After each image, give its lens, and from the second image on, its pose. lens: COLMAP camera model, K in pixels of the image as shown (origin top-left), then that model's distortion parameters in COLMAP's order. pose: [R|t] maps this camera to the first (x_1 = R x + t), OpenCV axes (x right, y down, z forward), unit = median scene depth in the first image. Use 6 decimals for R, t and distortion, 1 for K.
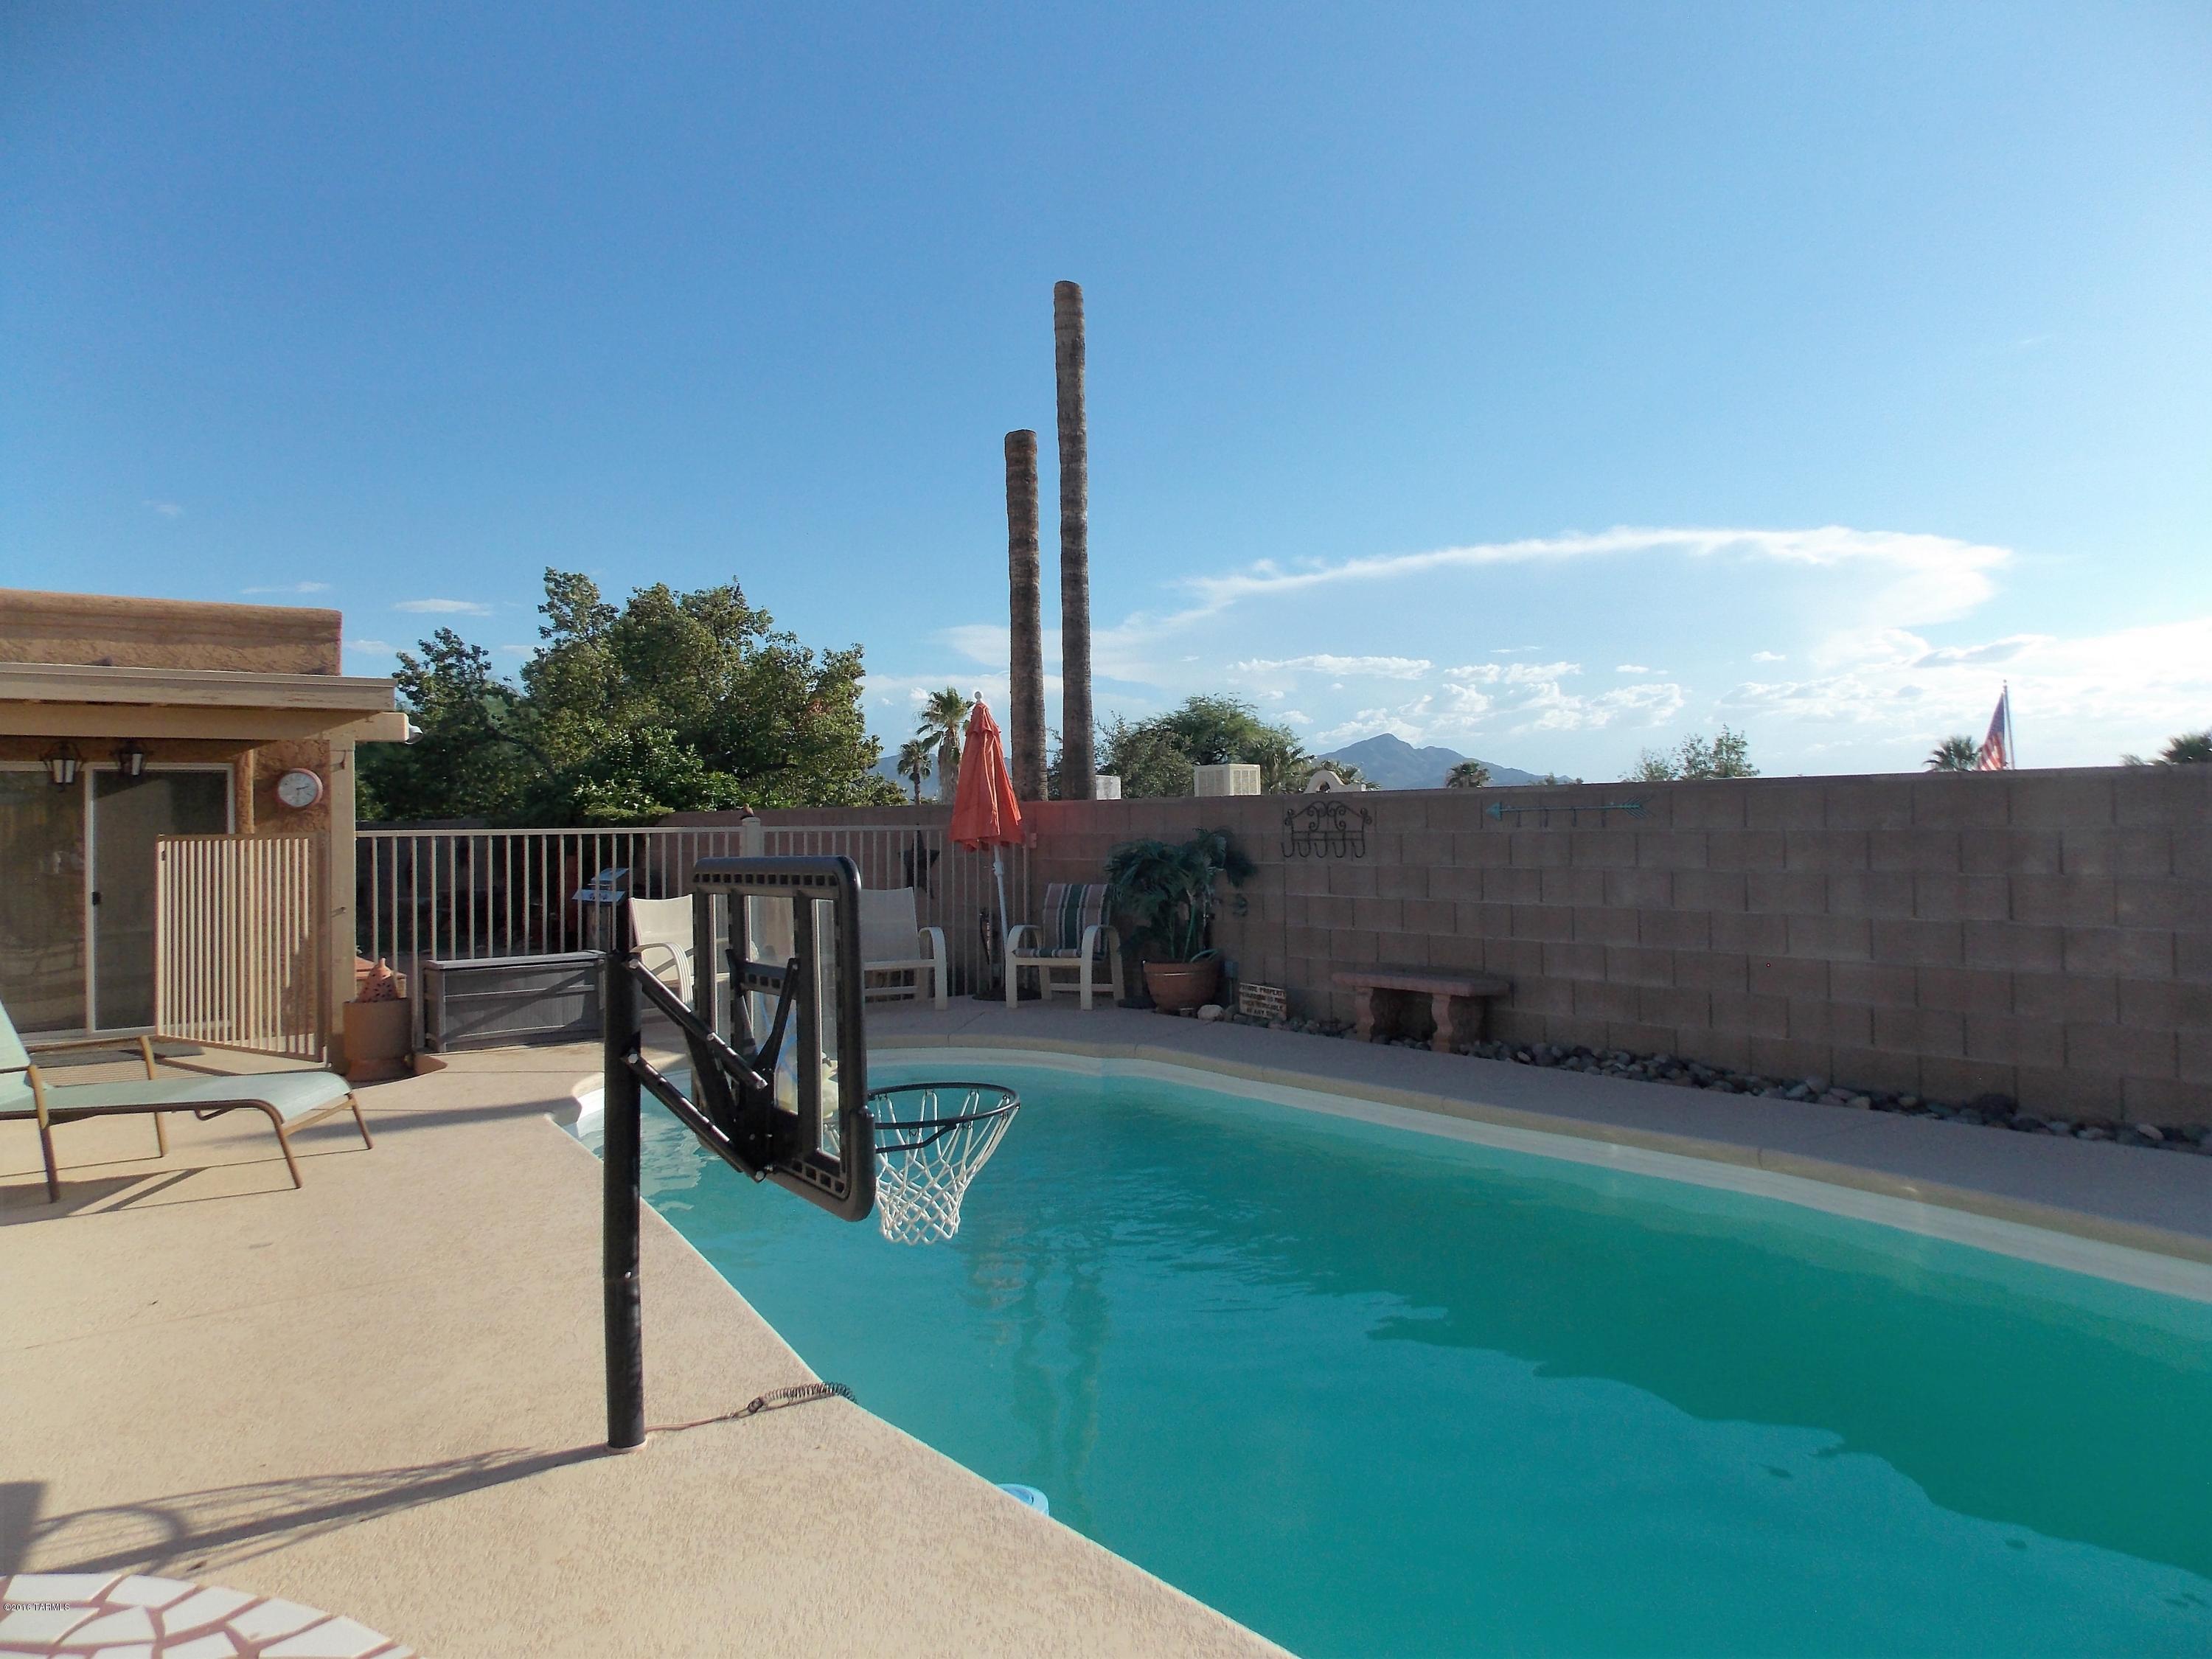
lens RADIAL K [[1514.1, 0, 1108.3], [0, 1514.1, 842.5], [0, 0, 1]] dist [0.003170, -0.002278]
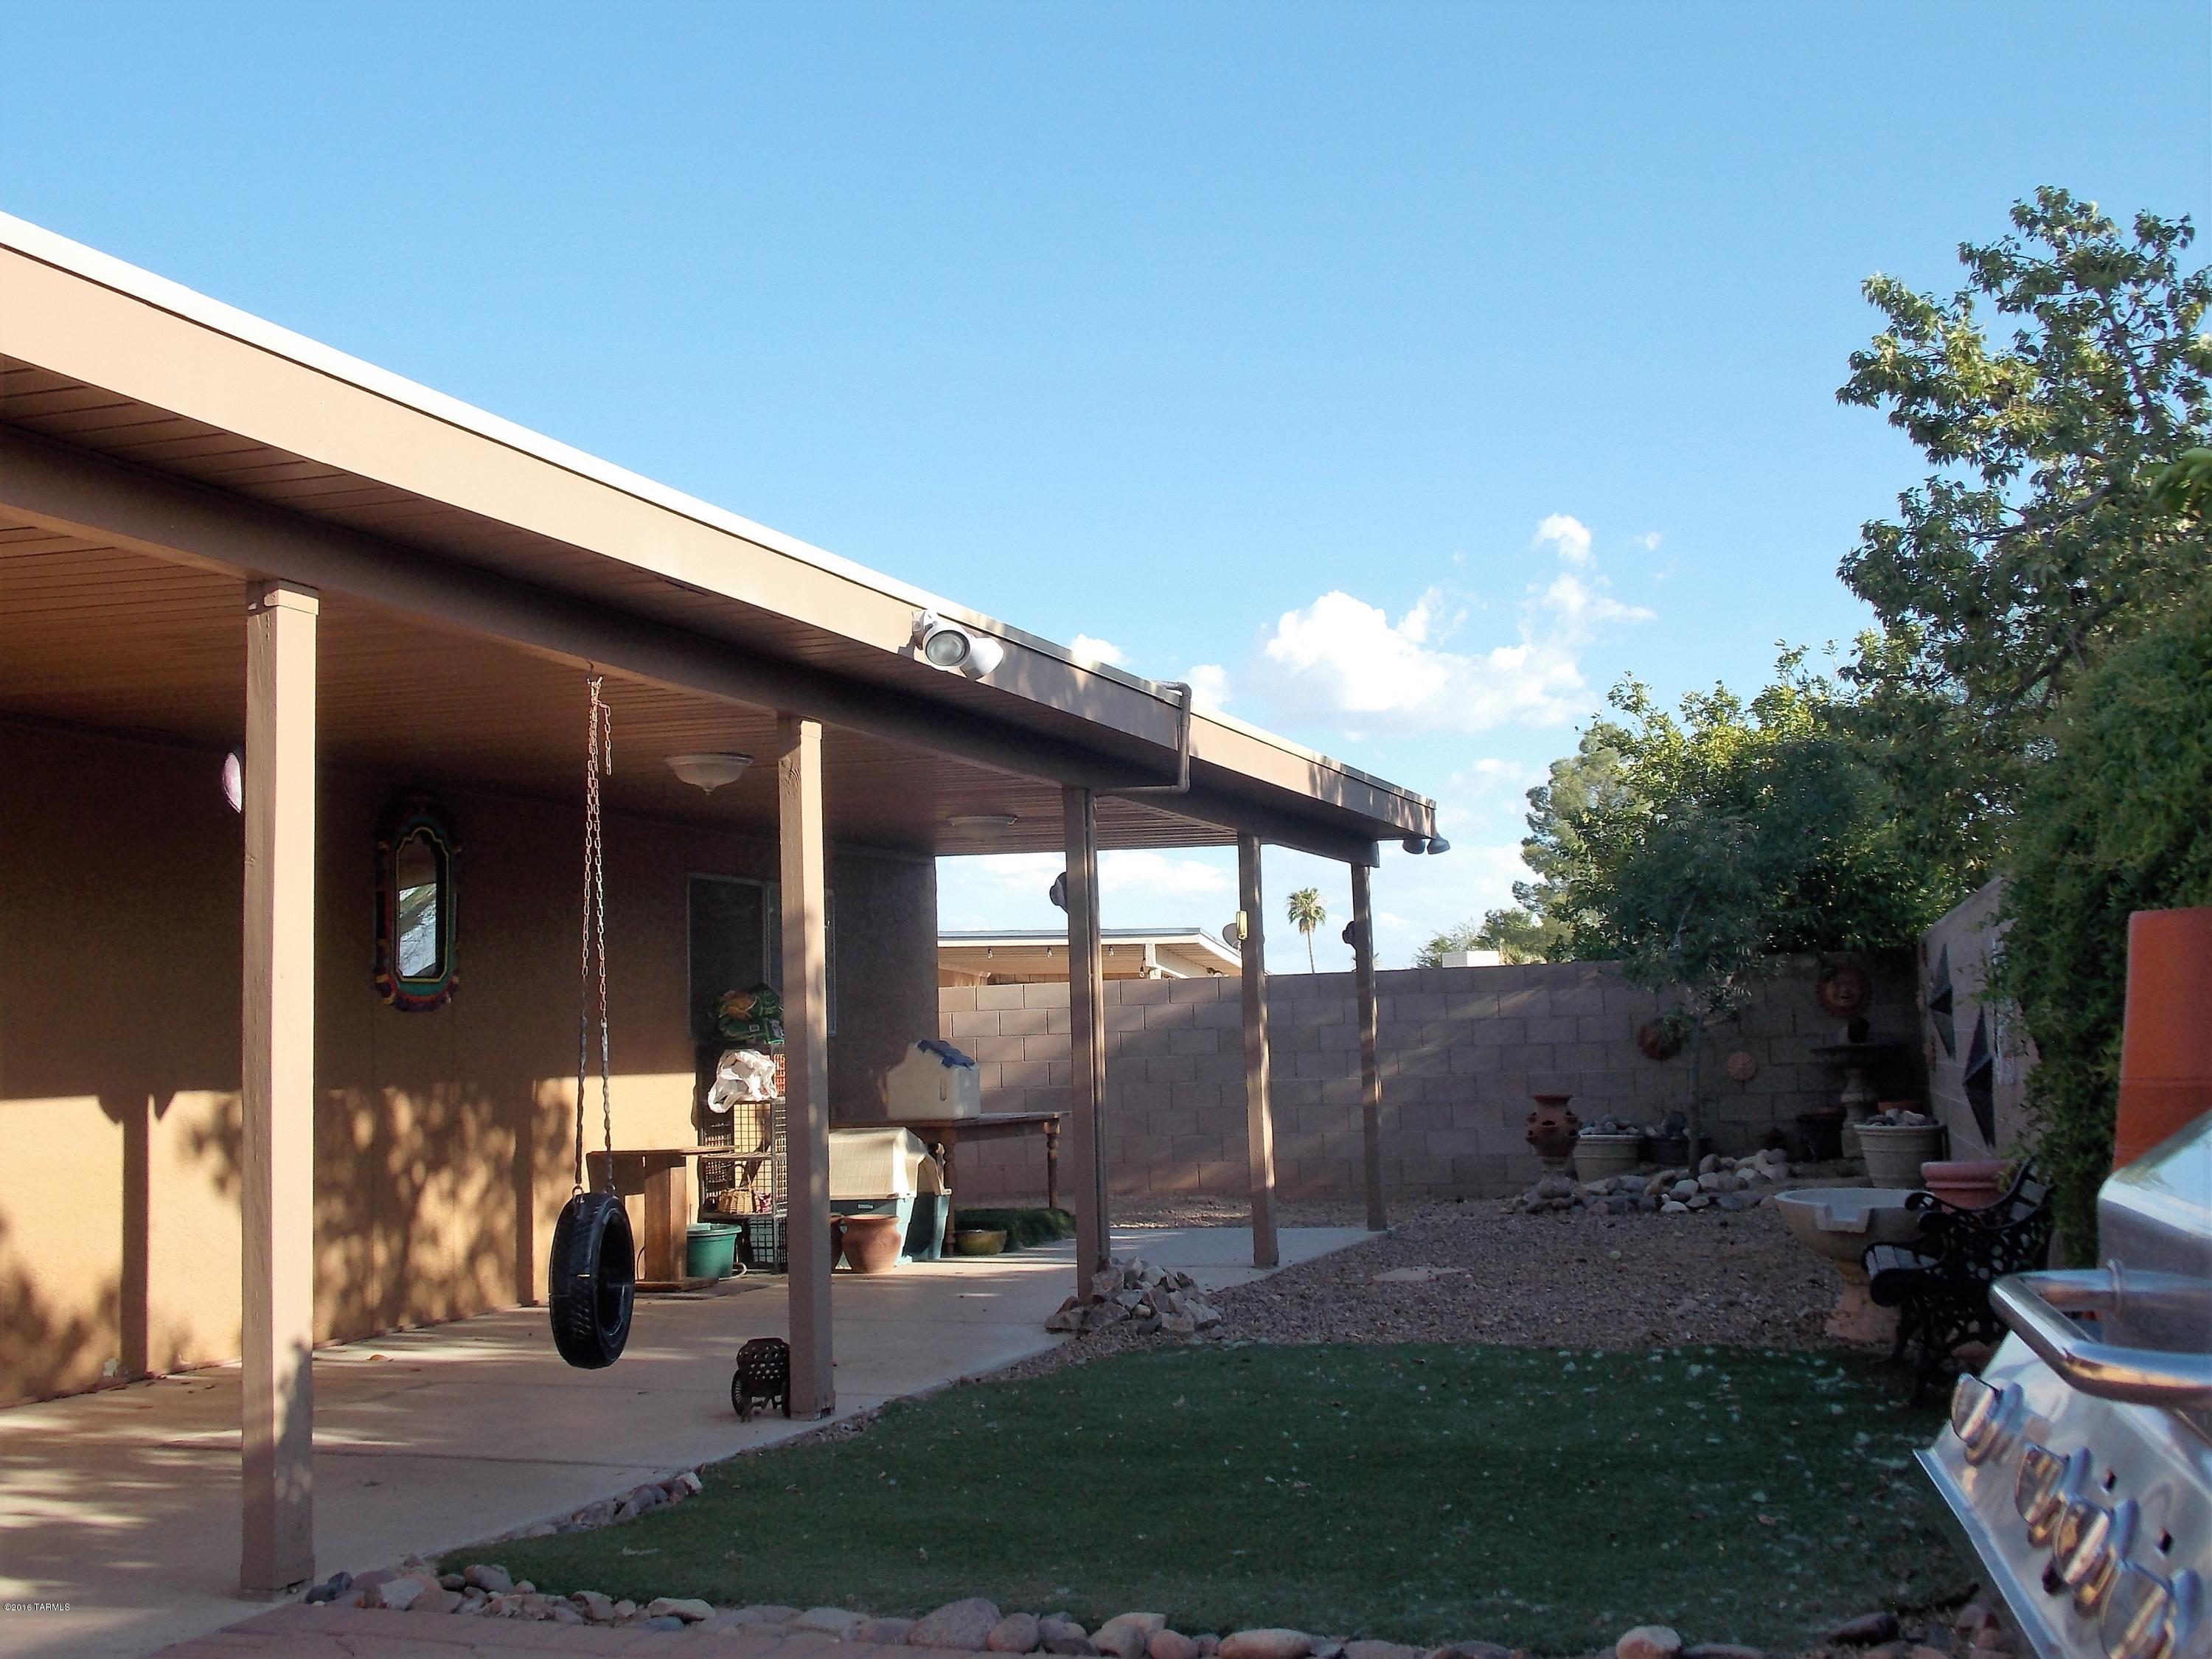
lens RADIAL K [[2536.8, 0, 1107.9], [0, 2536.8, 820.9], [0, 0, 1]] dist [-0.027171, 0.000000]
pose [[0.601830, -0.081486, -0.794456, -0.187620], [0.017331, 0.995879, -0.089017, 0.010981], [0.798436, 0.039805, 0.600762, 0.596970]]
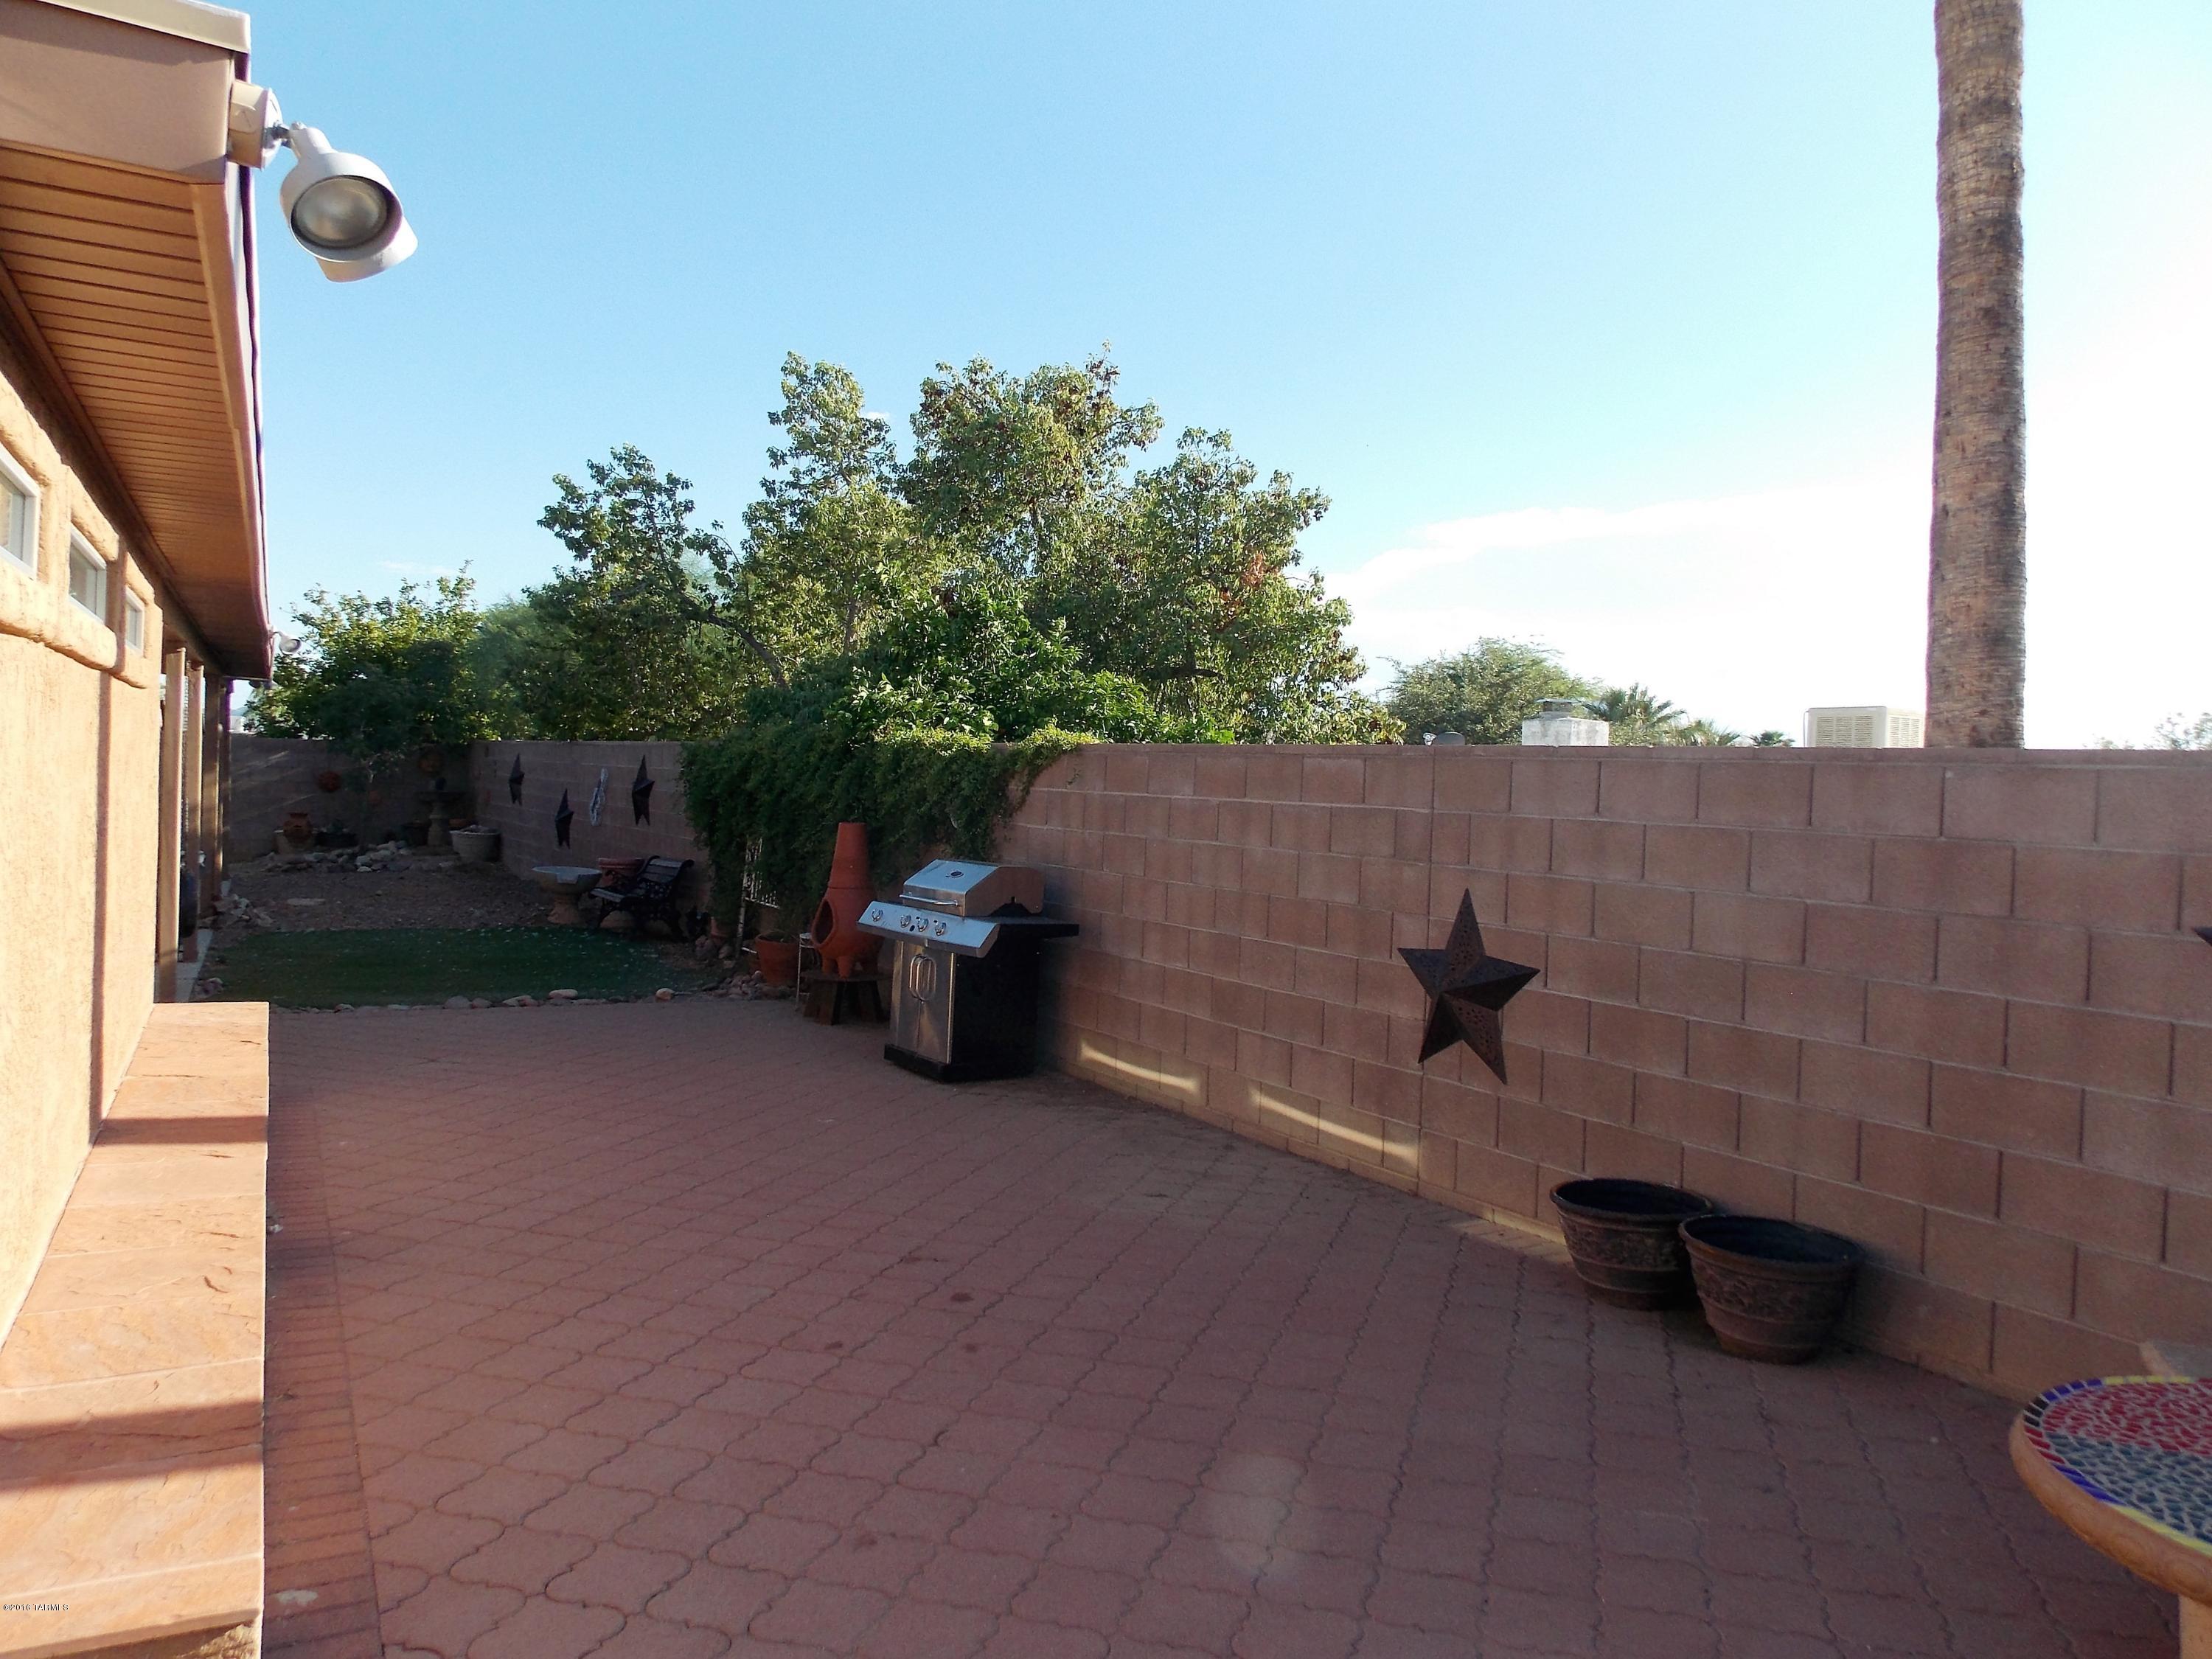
lens RADIAL K [[1514.1, 0, 1107.0], [0, 1514.1, 812.5], [0, 0, 1]] dist [0.003170, -0.002278]
pose [[0.993050, 0.048933, -0.107042, -0.159544], [-0.047607, 0.998755, 0.014910, -0.004432], [0.107638, -0.009710, 0.994143, 0.381191]]
